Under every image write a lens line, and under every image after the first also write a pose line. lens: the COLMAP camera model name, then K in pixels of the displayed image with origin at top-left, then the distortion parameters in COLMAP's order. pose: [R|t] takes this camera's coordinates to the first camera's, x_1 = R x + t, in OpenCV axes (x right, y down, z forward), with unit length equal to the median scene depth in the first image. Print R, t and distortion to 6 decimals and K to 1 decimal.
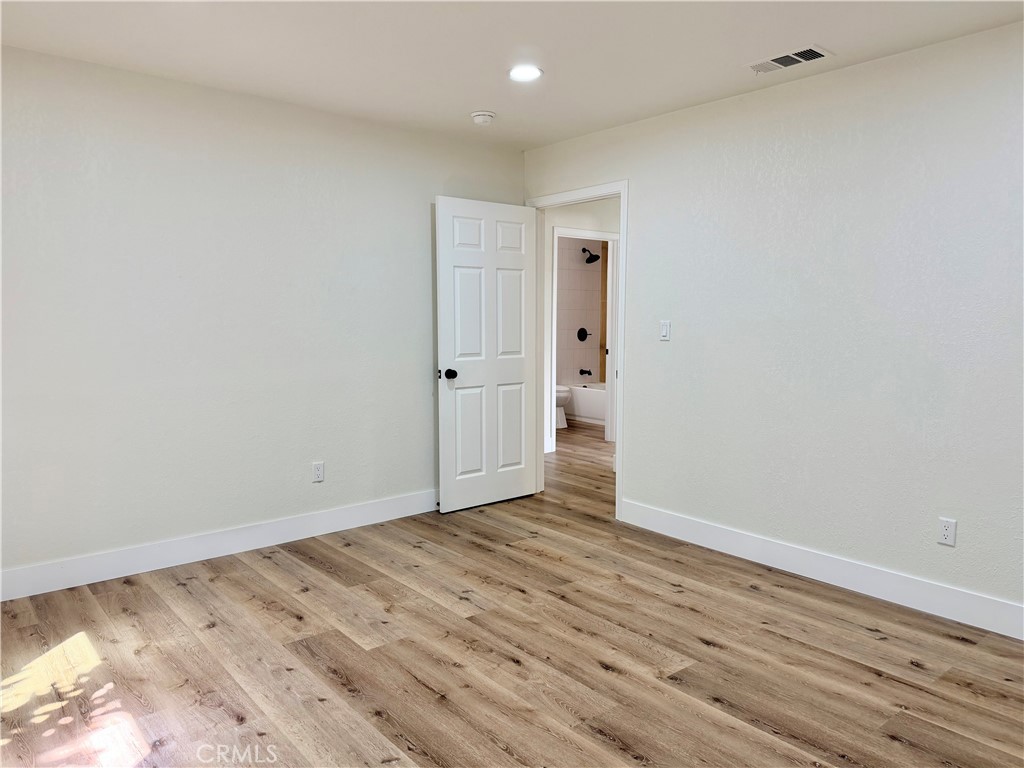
lens RADIAL K [[725.6, 0, 510.8], [0, 725.6, 383.3], [0, 0, 1]] dist [-0.031273, -0.002130]
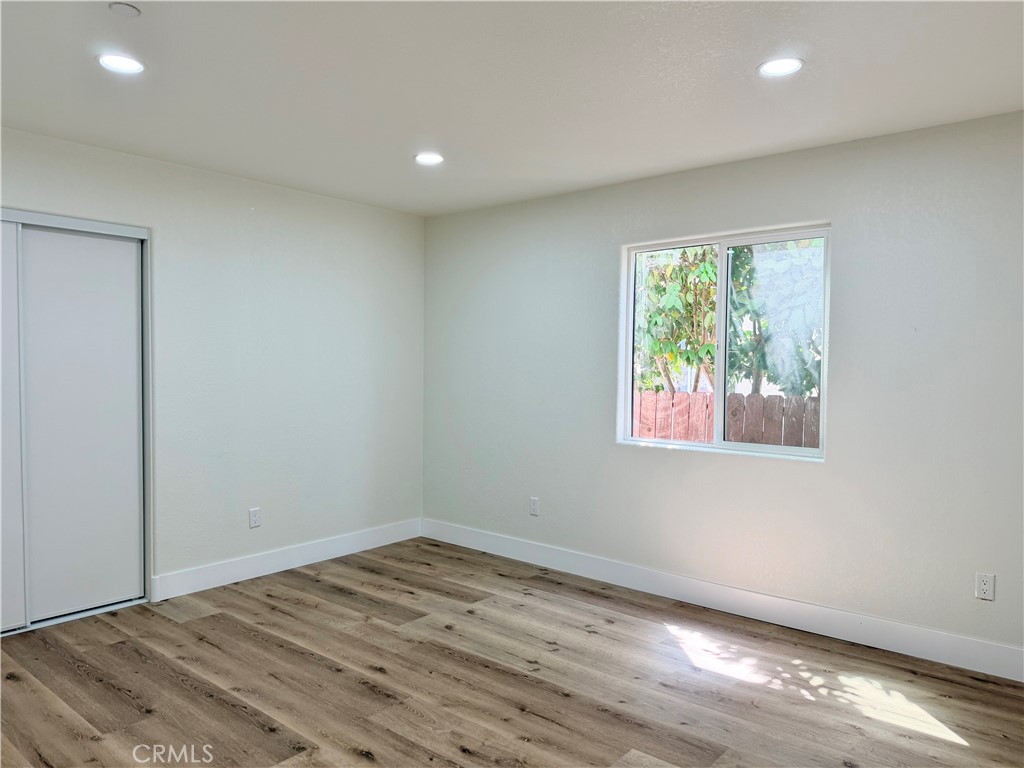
lens RADIAL K [[725.6, 0, 511.4], [0, 725.6, 384.7], [0, 0, 1]] dist [-0.031273, -0.002130]
pose [[-0.984732, -0.009394, -0.173823, 0.124889], [-0.030826, 0.992173, 0.121009, -0.209858], [0.171325, 0.124520, -0.977314, 2.017157]]
